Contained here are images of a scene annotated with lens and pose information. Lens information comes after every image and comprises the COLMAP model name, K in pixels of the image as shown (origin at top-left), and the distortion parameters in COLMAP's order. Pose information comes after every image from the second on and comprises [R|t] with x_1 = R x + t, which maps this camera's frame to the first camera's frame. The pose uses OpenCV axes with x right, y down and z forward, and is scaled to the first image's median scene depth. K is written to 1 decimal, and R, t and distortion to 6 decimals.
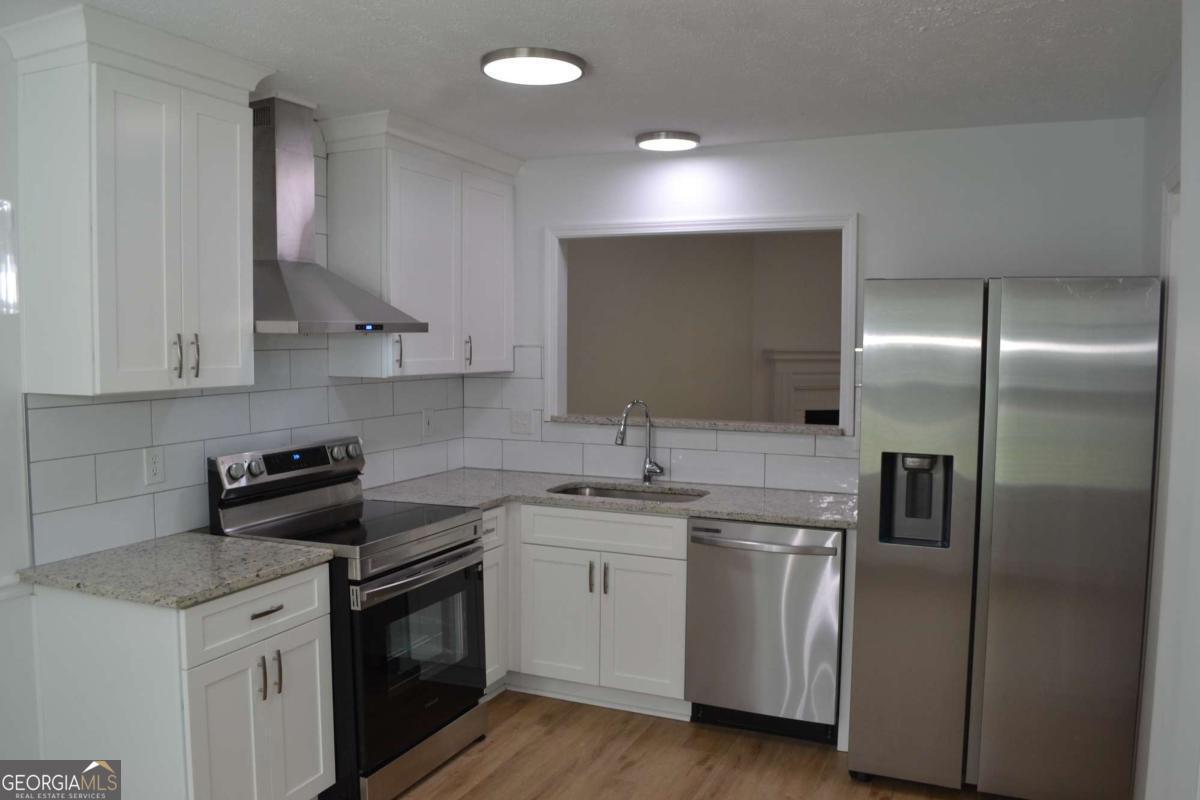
lens RADIAL K [[959.9, 0, 602.4], [0, 959.9, 405.6], [0, 0, 1]] dist [-0.081465, 0.009048]
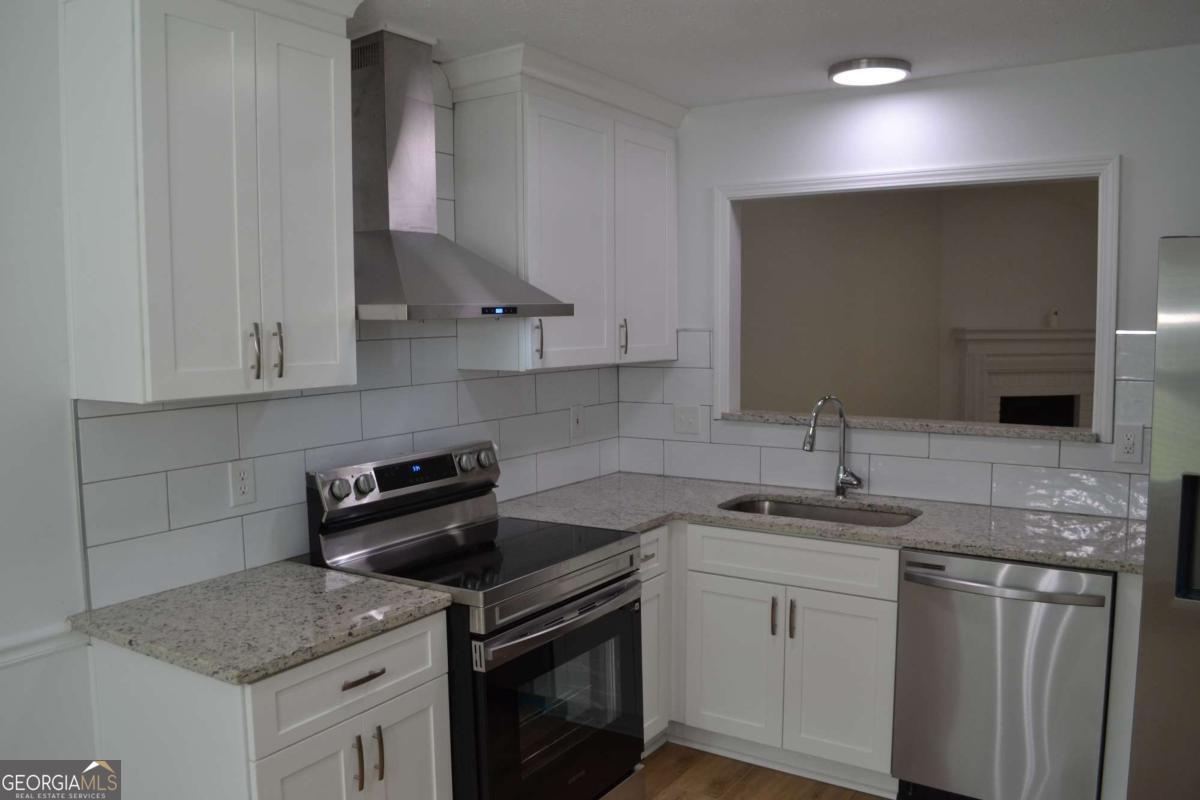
lens RADIAL K [[959.9, 0, 602.4], [0, 959.9, 405.6], [0, 0, 1]] dist [-0.081465, 0.009048]
pose [[0.986391, 0.001323, -0.164408, -0.023864], [0.002211, 0.999770, 0.021312, -0.017560], [0.164399, -0.021386, 0.986162, 0.198840]]
